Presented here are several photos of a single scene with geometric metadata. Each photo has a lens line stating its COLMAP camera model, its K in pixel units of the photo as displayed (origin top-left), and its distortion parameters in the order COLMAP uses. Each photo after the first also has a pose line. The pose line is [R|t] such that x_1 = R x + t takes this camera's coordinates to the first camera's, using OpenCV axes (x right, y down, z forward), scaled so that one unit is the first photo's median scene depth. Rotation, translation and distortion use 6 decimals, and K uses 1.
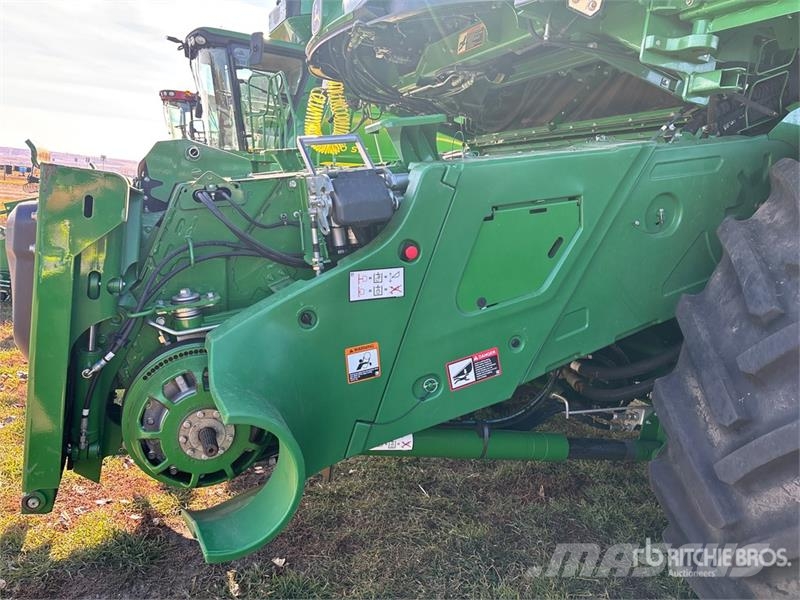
lens RADIAL K [[602.1, 0, 400.9], [0, 602.1, 302.8], [0, 0, 1]] dist [0.037620, -0.038831]
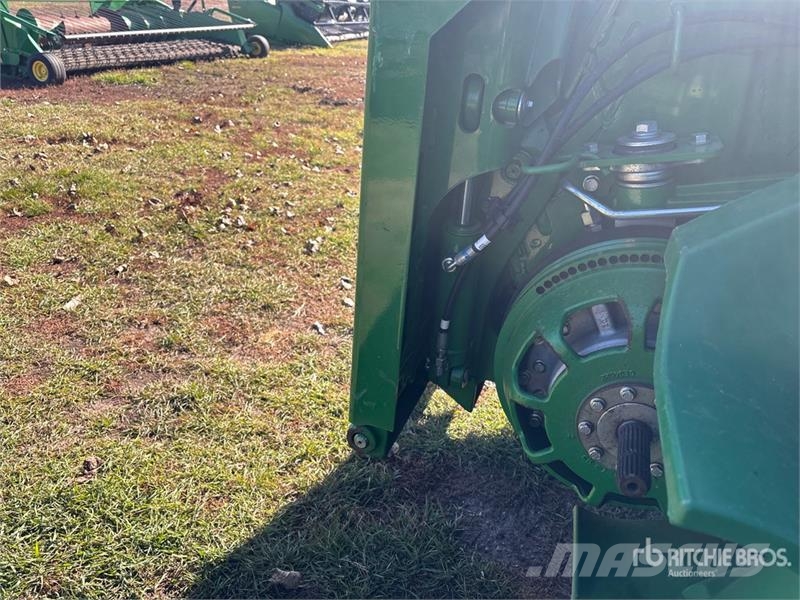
lens RADIAL K [[602.1, 0, 400.9], [0, 602.1, 302.8], [0, 0, 1]] dist [0.037620, -0.038831]
pose [[0.733129, 0.241849, -0.635634, -0.150932], [-0.071319, 0.956820, 0.281798, -0.006697], [0.676340, -0.161262, 0.718720, 0.469957]]
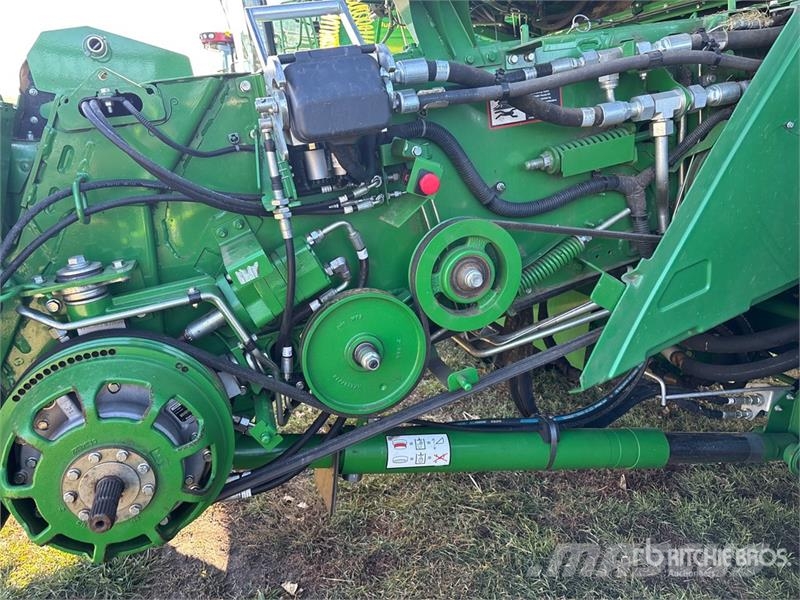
lens RADIAL K [[602.5, 0, 403.9], [0, 602.5, 296.2], [0, 0, 1]] dist [0.012252, 0.004621]
pose [[0.995206, -0.026616, -0.094114, 0.045929], [0.034442, 0.995993, 0.082535, -0.020403], [0.091540, -0.085381, 0.992134, 0.363524]]
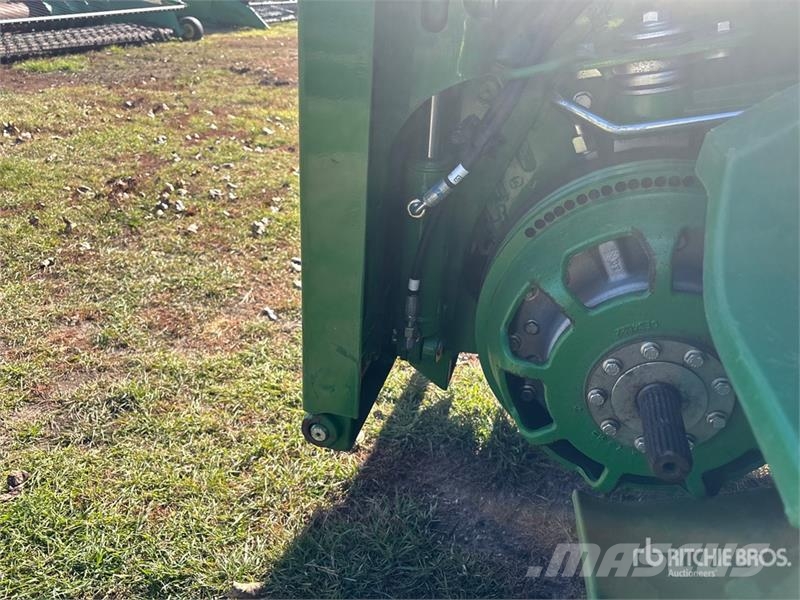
lens RADIAL K [[604.5, 0, 393.7], [0, 604.5, 305.8], [0, 0, 1]] dist [0.033830, -0.030629]
pose [[0.783211, 0.215680, -0.583149, -0.208043], [-0.035684, 0.951953, 0.304157, 0.040407], [0.620732, -0.217410, 0.753276, 0.532669]]
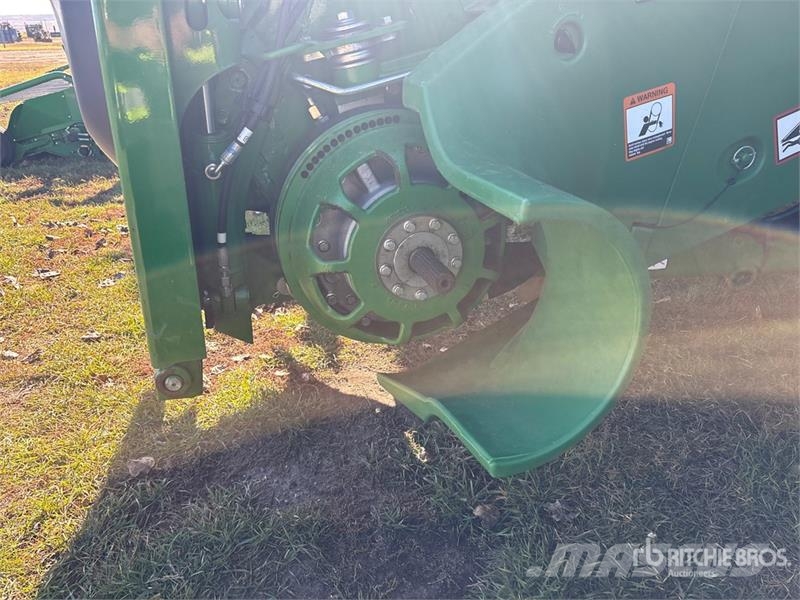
lens RADIAL K [[602.1, 0, 400.9], [0, 602.1, 302.8], [0, 0, 1]] dist [0.037620, -0.038831]
pose [[0.988074, -0.068280, -0.138011, -0.229255], [0.102118, 0.961414, 0.255450, 0.092787], [0.115243, -0.266497, 0.956921, 0.368729]]
